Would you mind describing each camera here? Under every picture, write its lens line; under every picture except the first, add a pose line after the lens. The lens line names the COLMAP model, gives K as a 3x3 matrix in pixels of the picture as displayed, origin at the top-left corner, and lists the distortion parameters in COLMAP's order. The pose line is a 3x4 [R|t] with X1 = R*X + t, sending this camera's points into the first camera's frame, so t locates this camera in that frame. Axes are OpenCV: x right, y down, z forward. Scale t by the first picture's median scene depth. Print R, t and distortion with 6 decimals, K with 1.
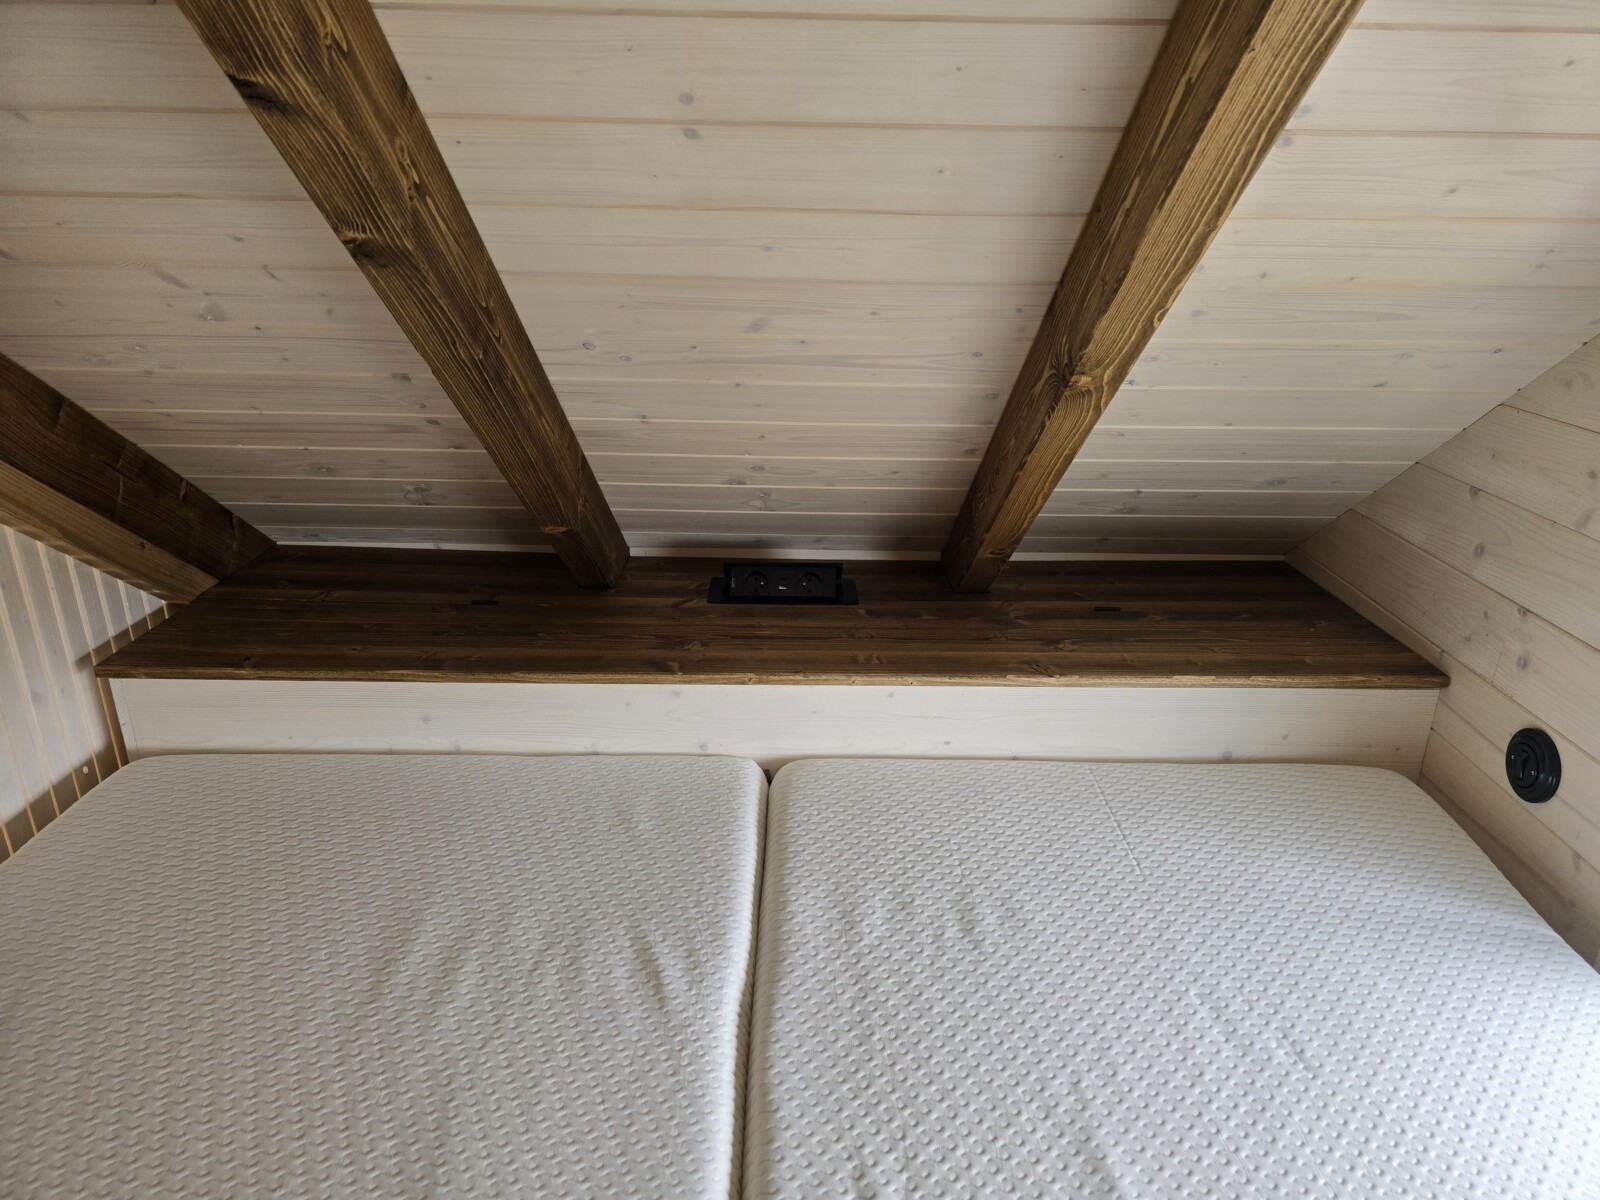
lens RADIAL K [[1093.5, 0, 828.7], [0, 1093.5, 604.0], [0, 0, 1]] dist [0.042491, -0.035375]
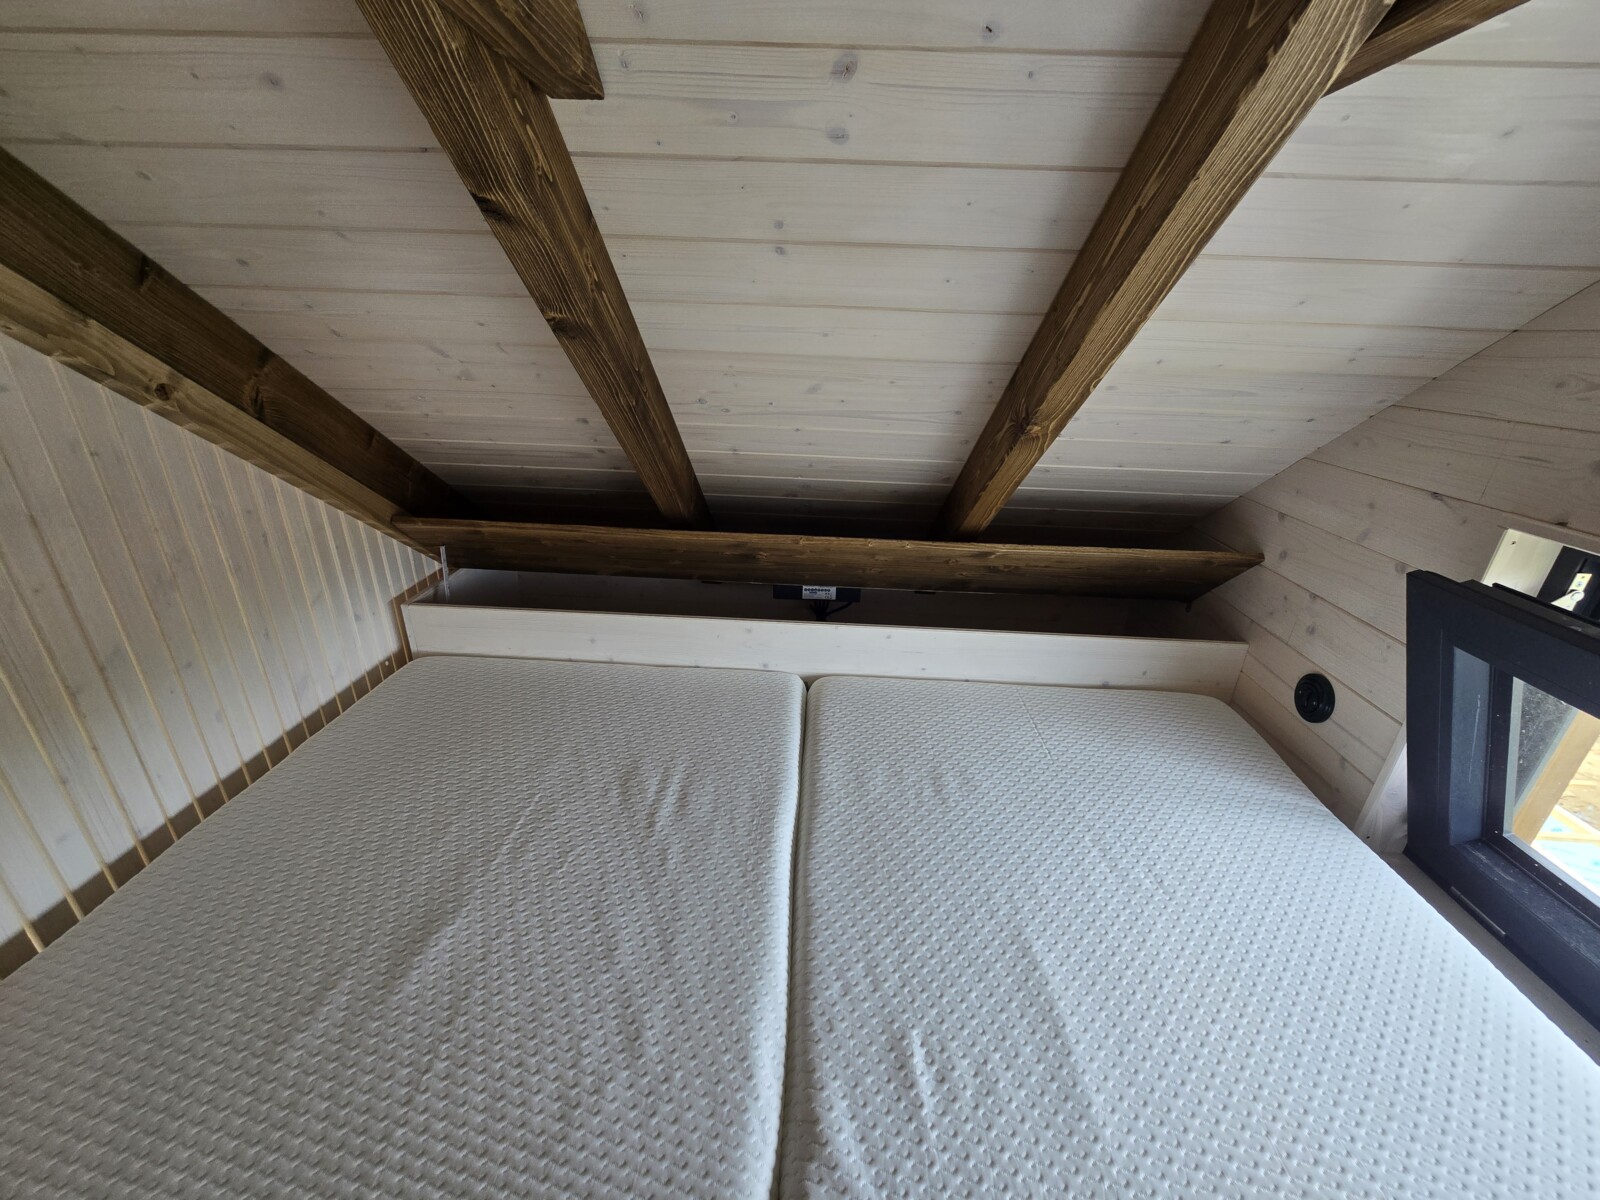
lens RADIAL K [[641.2, 0, 800.0], [0, 641.2, 600.0], [0, 0, 1]] dist [-0.002186, -0.000171]
pose [[0.998644, 0.034937, -0.038586, -0.044770], [-0.033835, 0.999011, 0.028860, 0.012928], [0.039556, -0.027515, 0.998838, 0.120564]]
